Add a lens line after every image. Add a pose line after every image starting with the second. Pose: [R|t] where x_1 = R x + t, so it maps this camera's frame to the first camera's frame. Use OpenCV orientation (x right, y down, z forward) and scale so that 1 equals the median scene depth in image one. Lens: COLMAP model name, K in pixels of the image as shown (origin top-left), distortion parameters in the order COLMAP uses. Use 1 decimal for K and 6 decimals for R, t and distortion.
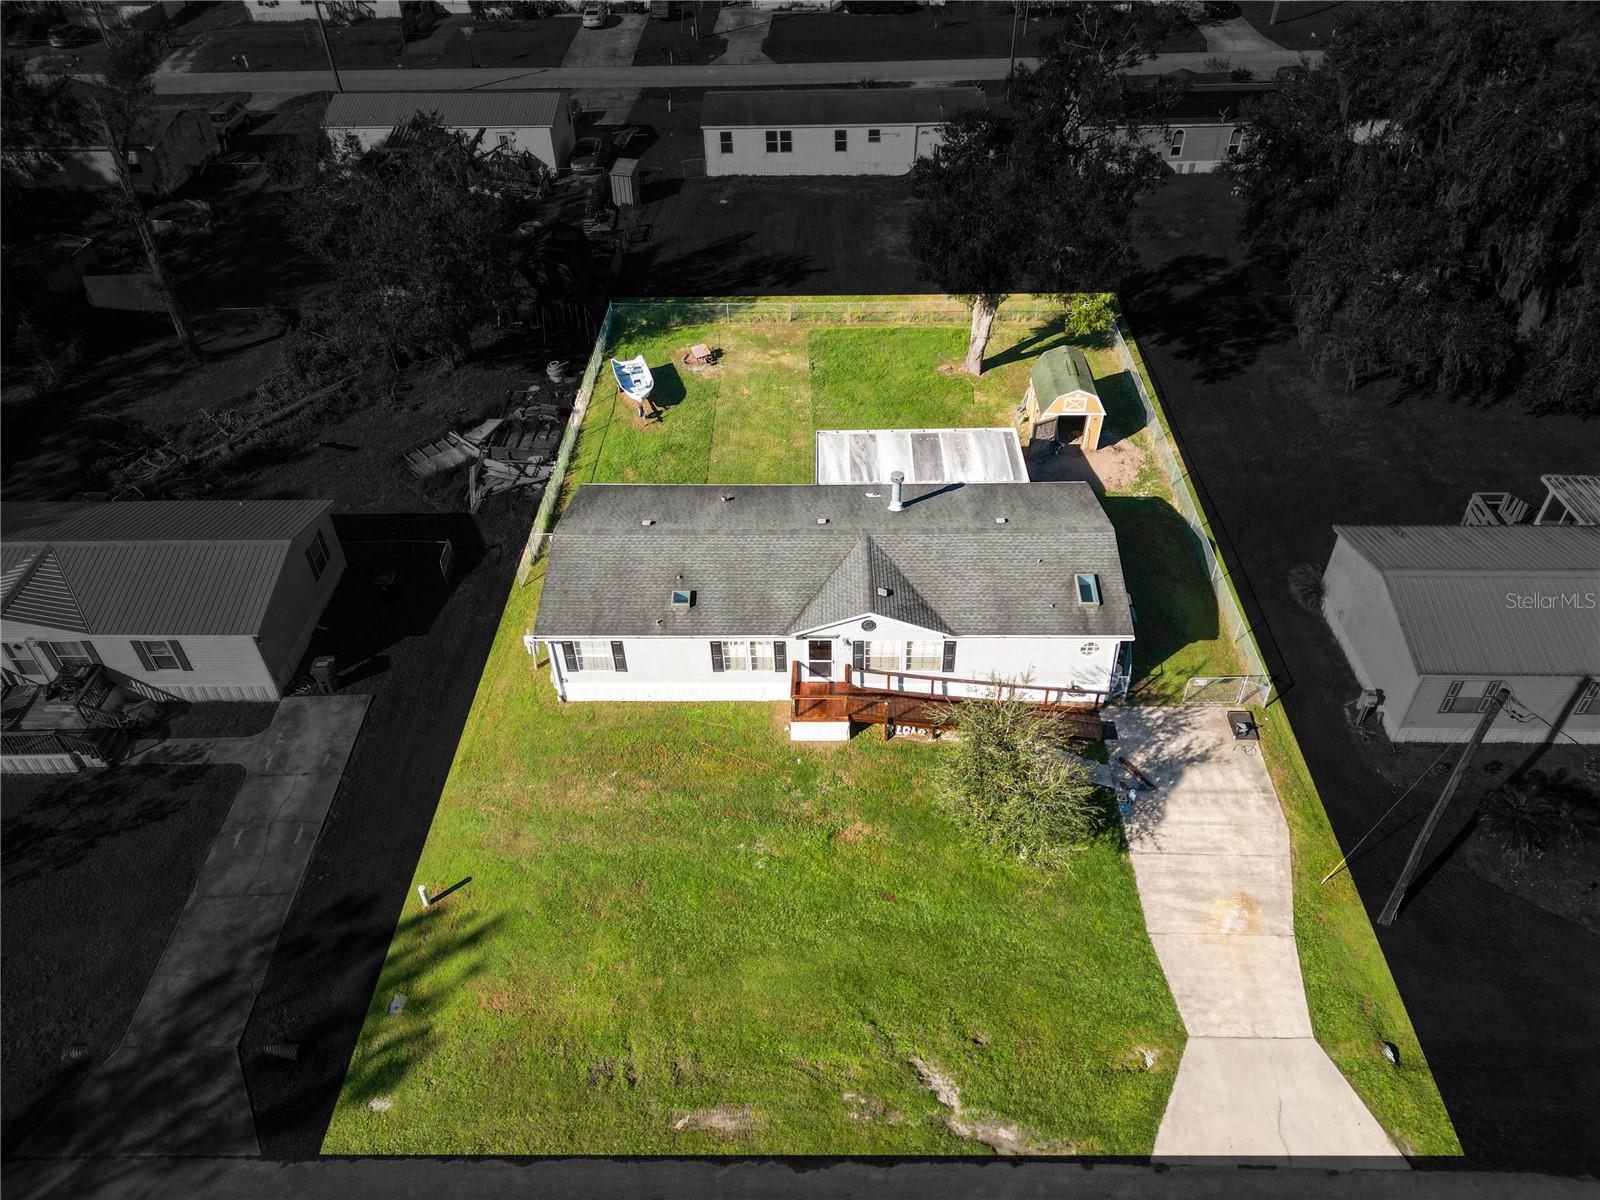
lens RADIAL K [[1113.8, 0, 798.0], [0, 1113.8, 594.4], [0, 0, 1]] dist [0.085493, -0.087333]
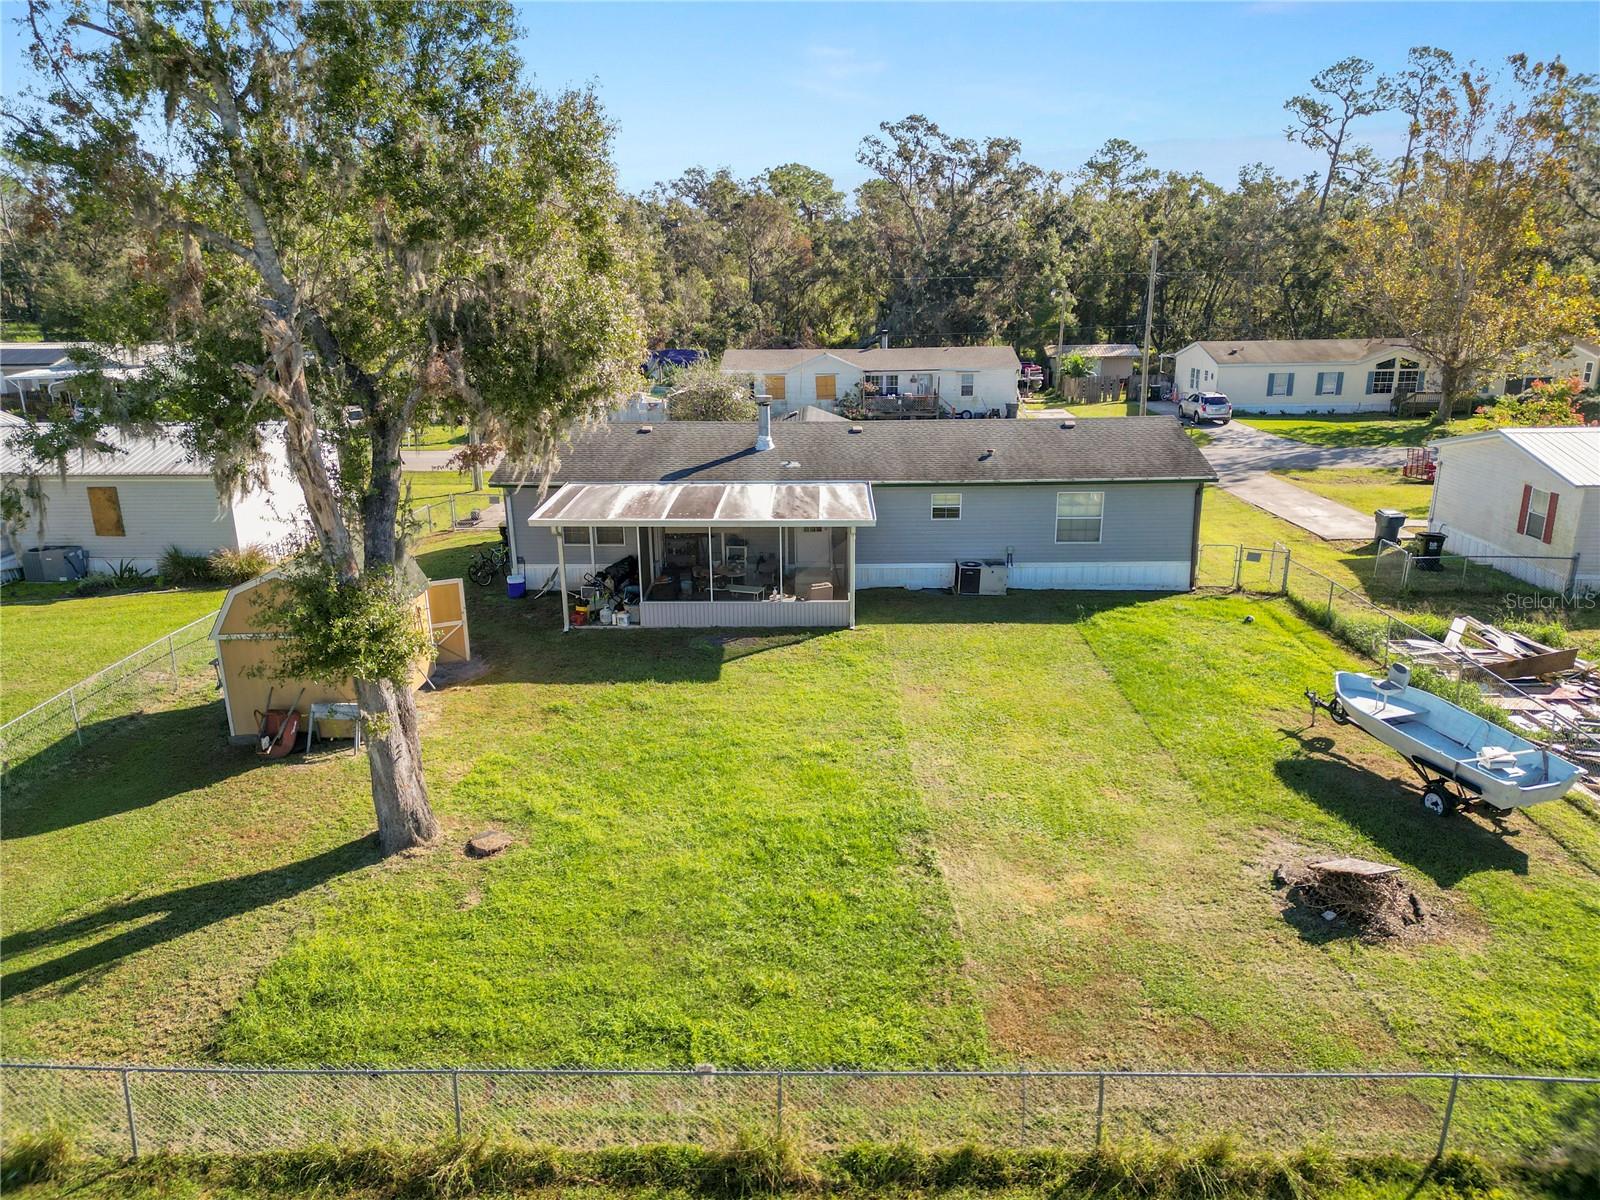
lens RADIAL K [[1124.0, 0, 798.9], [0, 1124.0, 593.2], [0, 0, 1]] dist [0.089497, -0.096333]
pose [[-0.999127, 0.037545, 0.018298, 0.058445], [0.036266, 0.562551, 0.825967, -0.748725], [0.020717, 0.825910, -0.563422, 1.687344]]
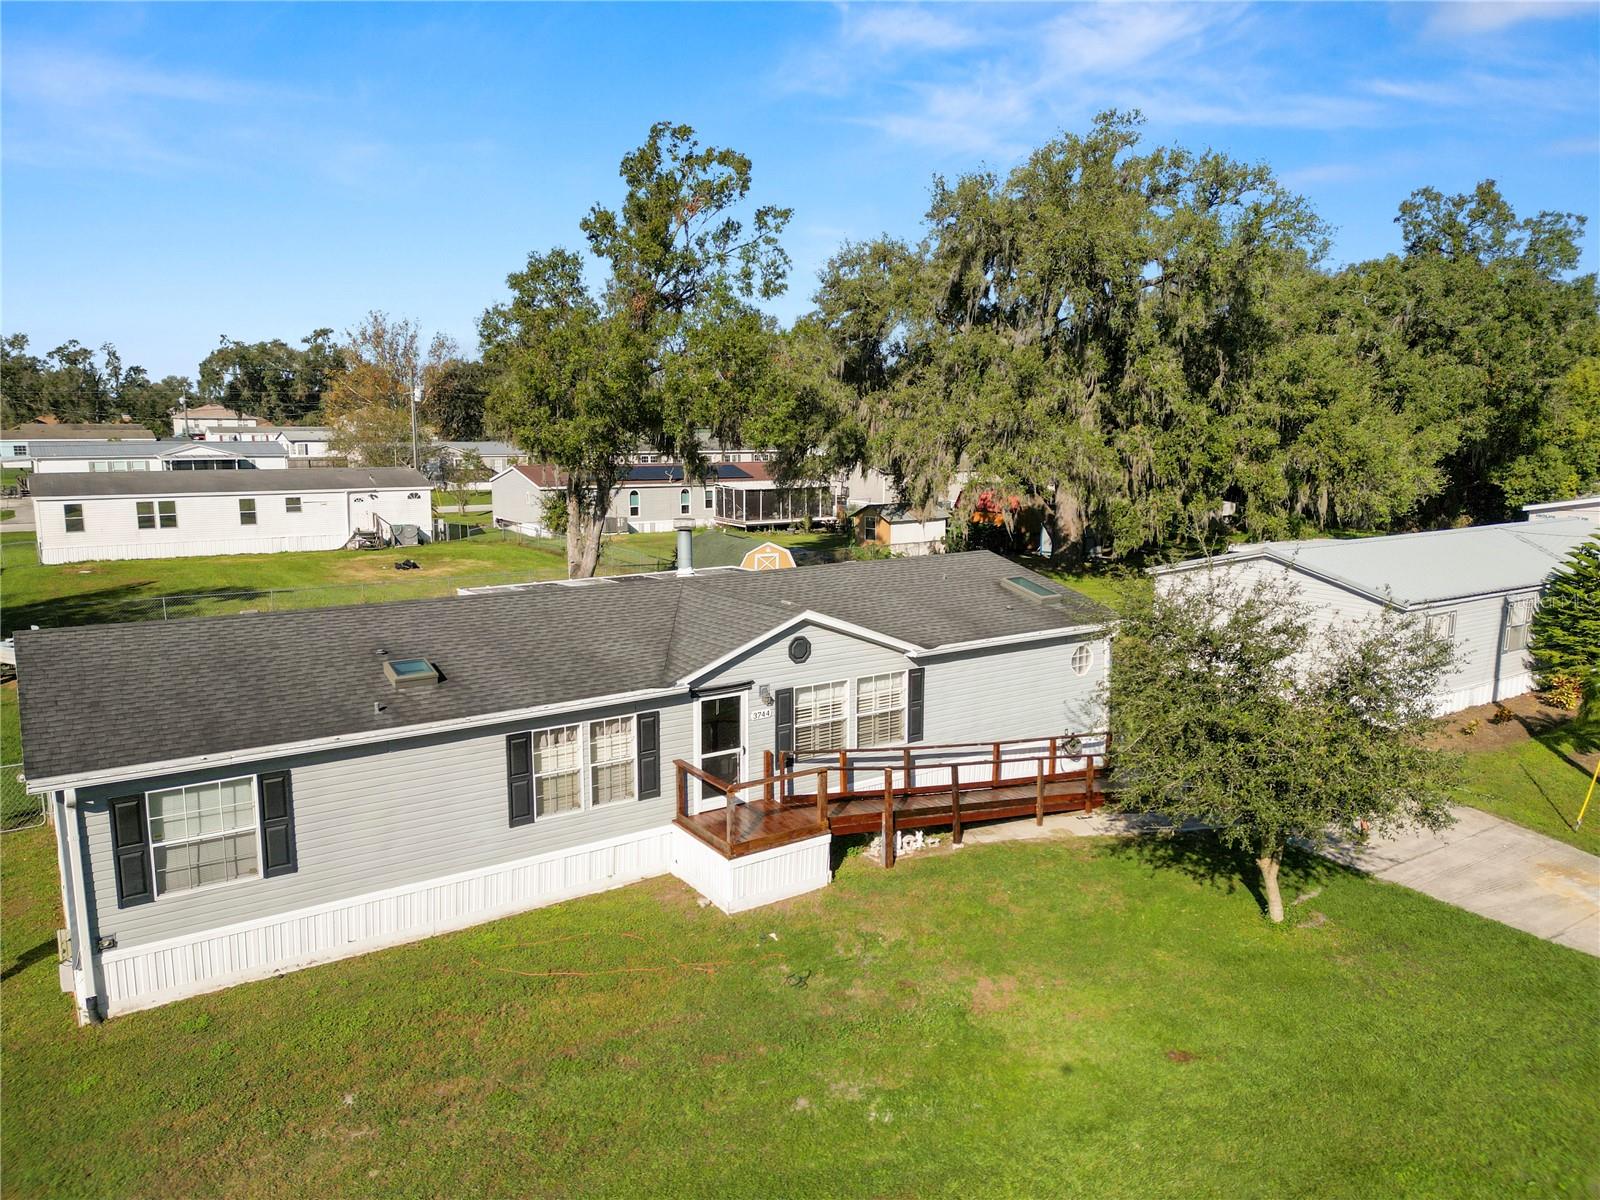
lens RADIAL K [[1113.8, 0, 798.0], [0, 1113.8, 594.4], [0, 0, 1]] dist [0.085493, -0.087333]
pose [[0.809138, -0.064863, 0.584028, -0.241952], [0.357246, 0.843419, -0.401272, 0.214717], [-0.466553, 0.533326, 0.705614, 0.594750]]
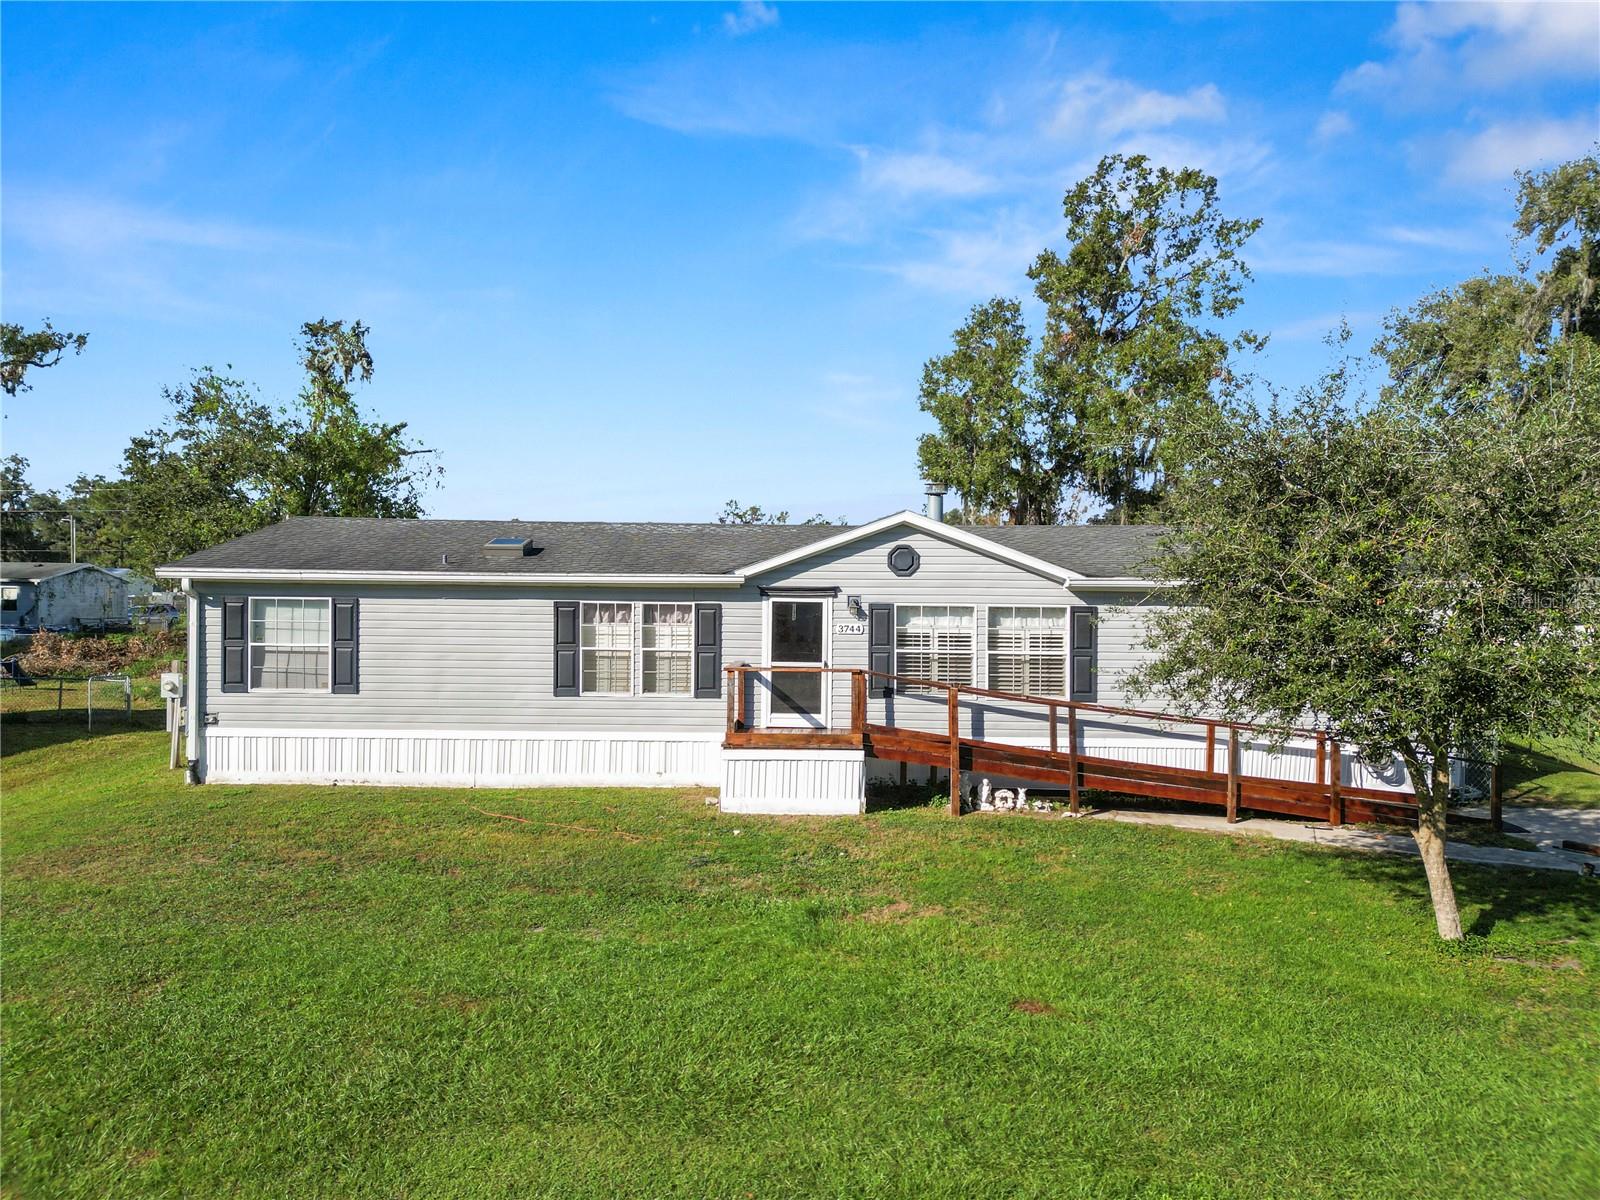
lens RADIAL K [[1113.8, 0, 798.0], [0, 1113.8, 594.4], [0, 0, 1]] dist [0.085493, -0.087333]
pose [[0.999373, 0.033835, 0.010444, 0.014995], [-0.019396, 0.769818, -0.637968, 0.326840], [-0.029626, 0.637366, 0.769992, 0.639022]]
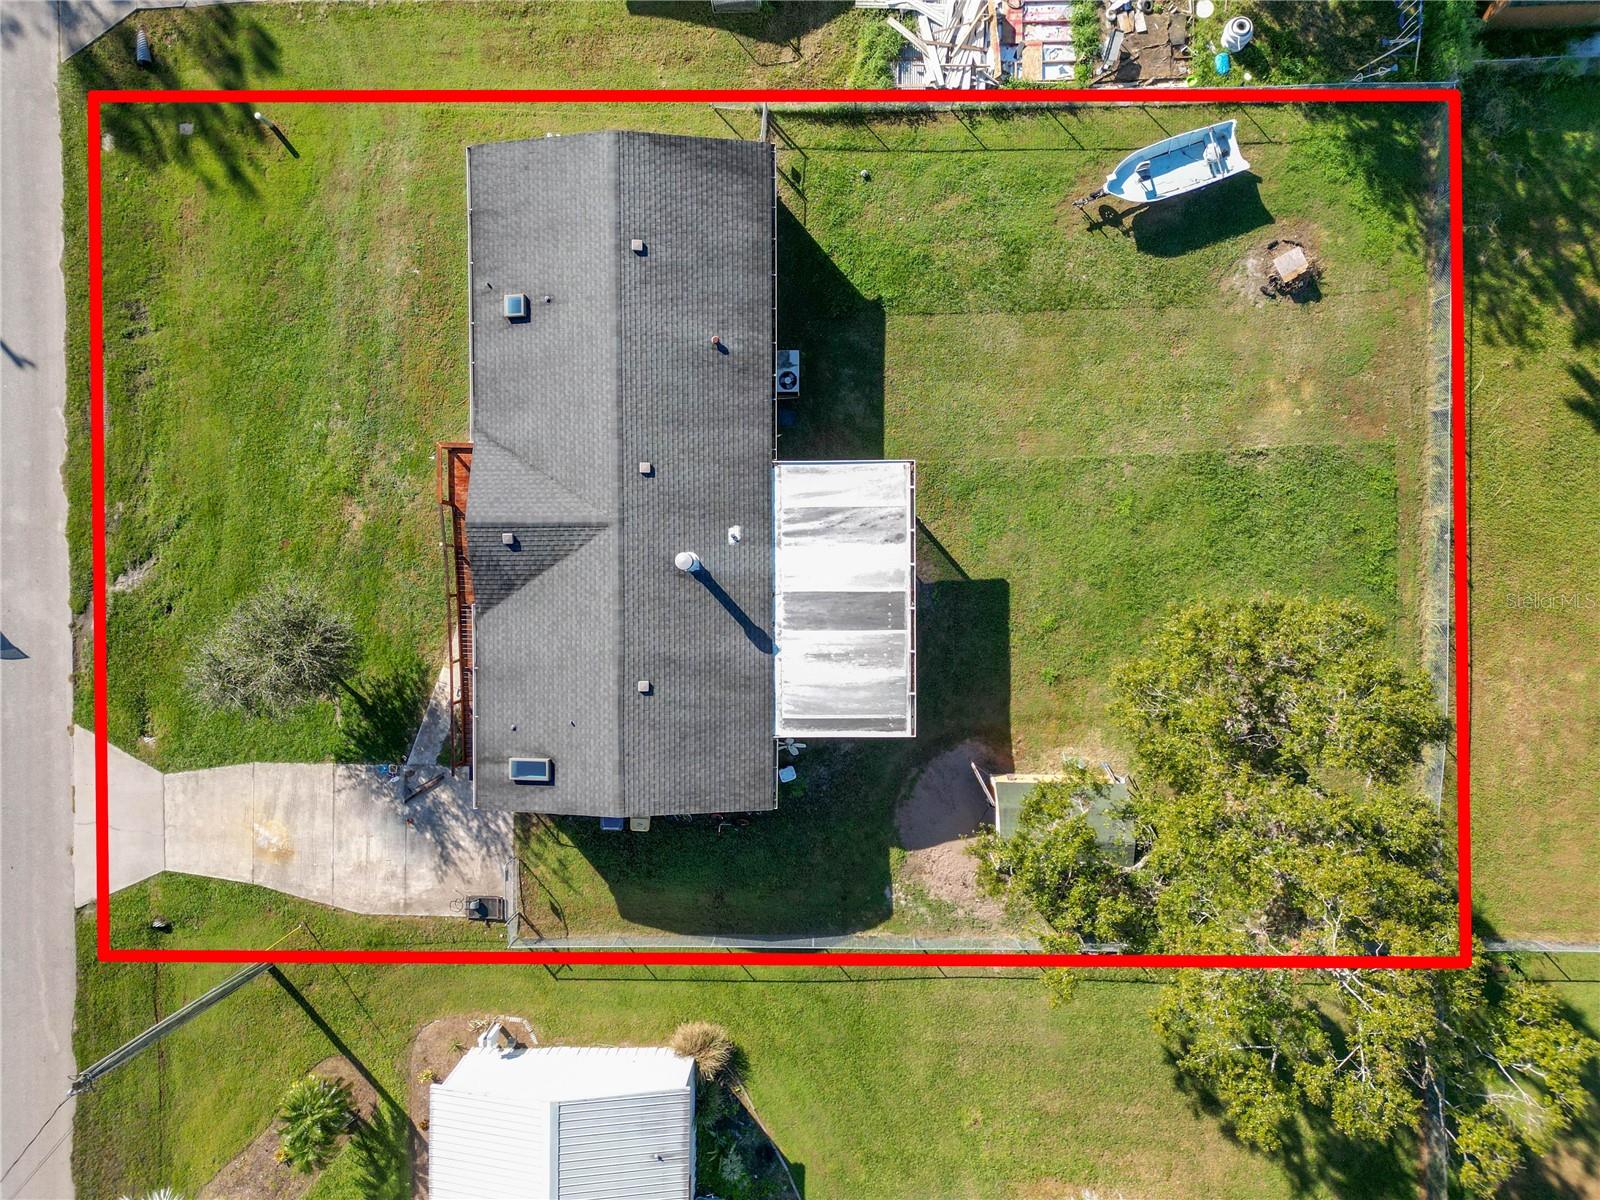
lens RADIAL K [[1124.0, 0, 798.9], [0, 1124.0, 593.2], [0, 0, 1]] dist [0.089497, -0.096333]
pose [[0.027200, 0.998760, 0.041705, 0.086314], [-0.615986, -0.016111, 0.787592, -0.833044], [0.787288, -0.047112, 0.614784, 0.619570]]
